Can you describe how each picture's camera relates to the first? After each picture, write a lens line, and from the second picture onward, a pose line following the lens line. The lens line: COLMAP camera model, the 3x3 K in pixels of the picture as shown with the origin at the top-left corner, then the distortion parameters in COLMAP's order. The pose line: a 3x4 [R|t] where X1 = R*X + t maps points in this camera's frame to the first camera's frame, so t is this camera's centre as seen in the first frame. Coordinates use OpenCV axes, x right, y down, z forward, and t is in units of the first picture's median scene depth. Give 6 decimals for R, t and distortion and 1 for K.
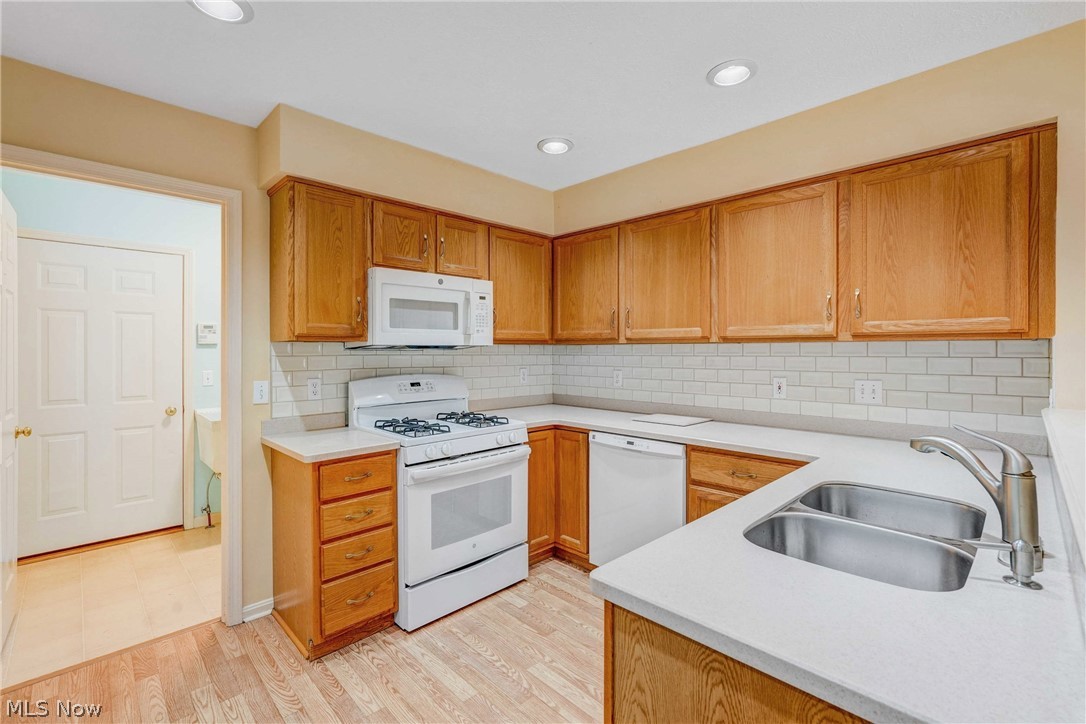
lens RADIAL K [[482.3, 0, 545.2], [0, 482.3, 351.9], [0, 0, 1]] dist [-0.014559, -0.000032]
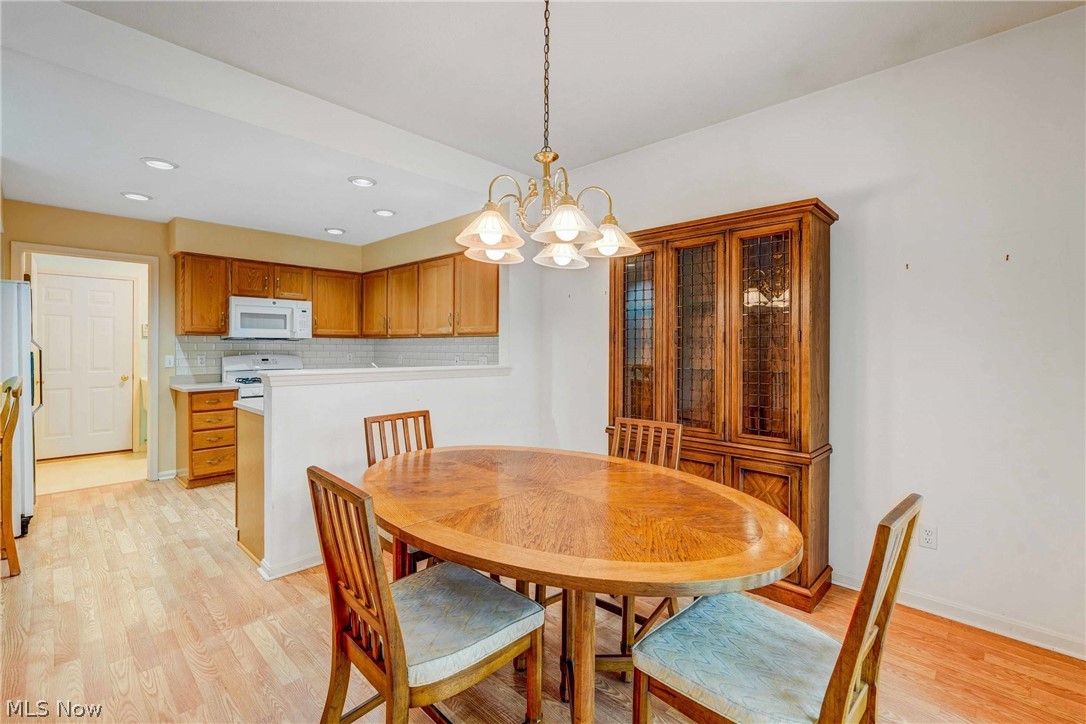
lens RADIAL K [[484.5, 0, 541.7], [0, 484.5, 350.6], [0, 0, 1]] dist [-0.001701, -0.000026]
pose [[0.999686, 0.004847, 0.024583, 0.794729], [-0.004943, 0.999980, 0.003845, 0.024306], [-0.024564, -0.003965, 0.999690, -0.910541]]
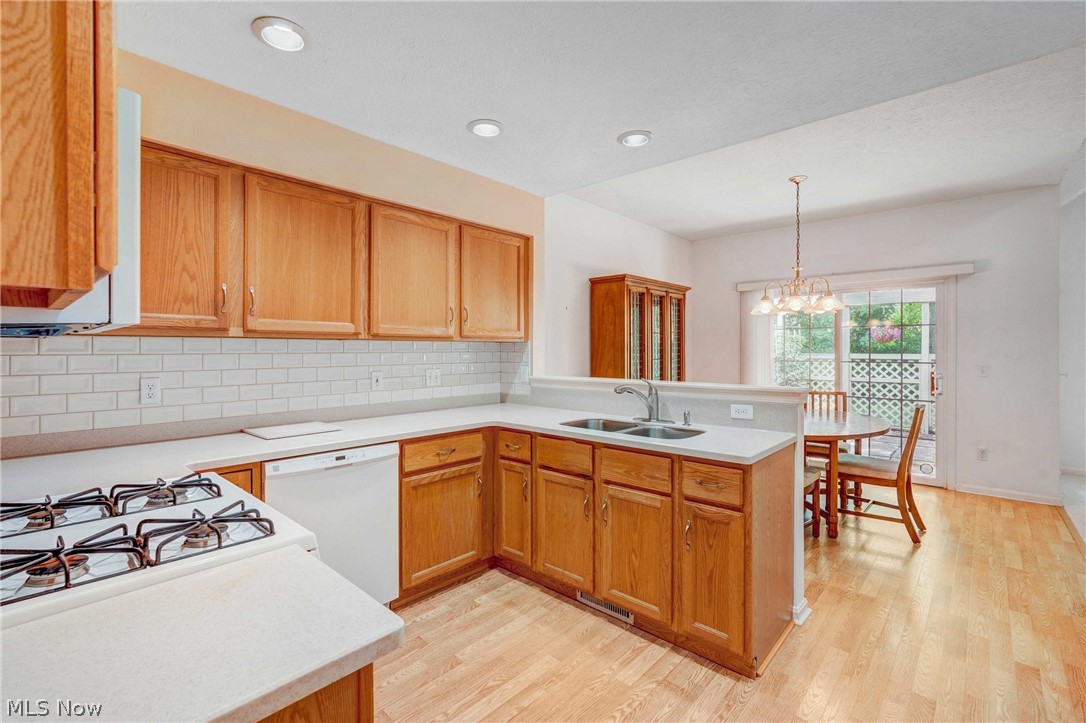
lens RADIAL K [[484.5, 0, 541.7], [0, 484.5, 350.1], [0, 0, 1]] dist [-0.001701, -0.000026]
pose [[-0.051963, -0.003071, 0.998644, -0.676170], [0.000735, 0.999995, 0.003113, 0.000236], [-0.998649, 0.000895, -0.051960, 0.695296]]
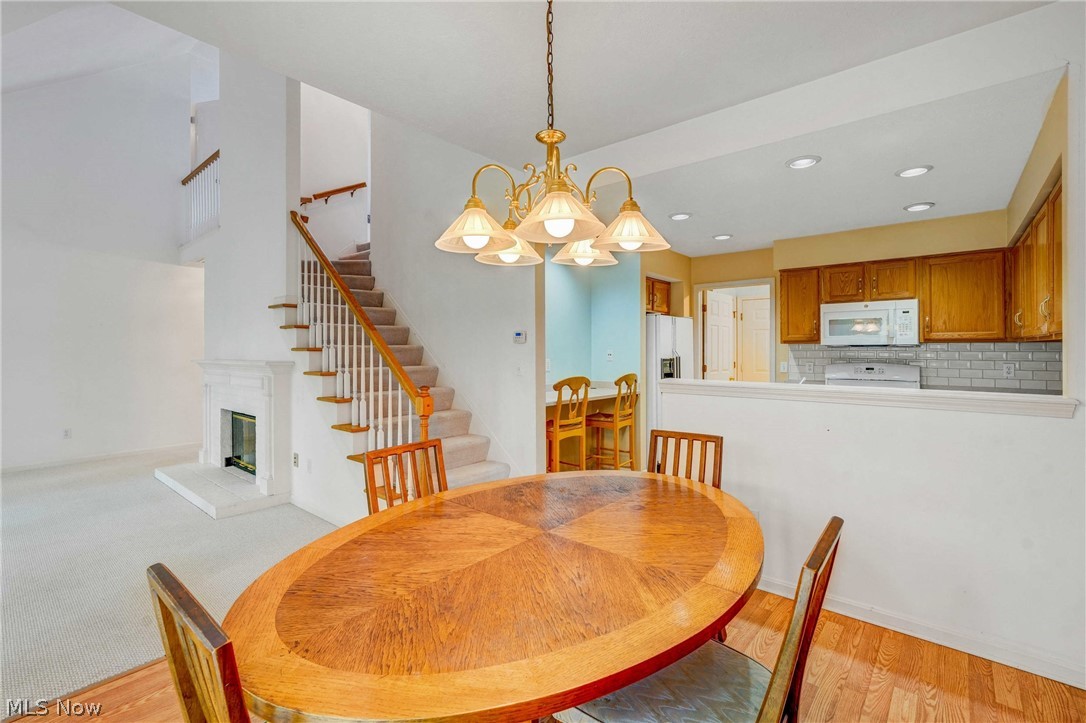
lens RADIAL K [[484.5, 0, 541.7], [0, 484.5, 350.1], [0, 0, 1]] dist [-0.001701, -0.000026]
pose [[0.085439, 0.003828, -0.996336, 1.406990], [-0.001679, 0.999992, 0.003699, 0.000498], [0.996342, 0.001357, 0.085445, -0.259237]]
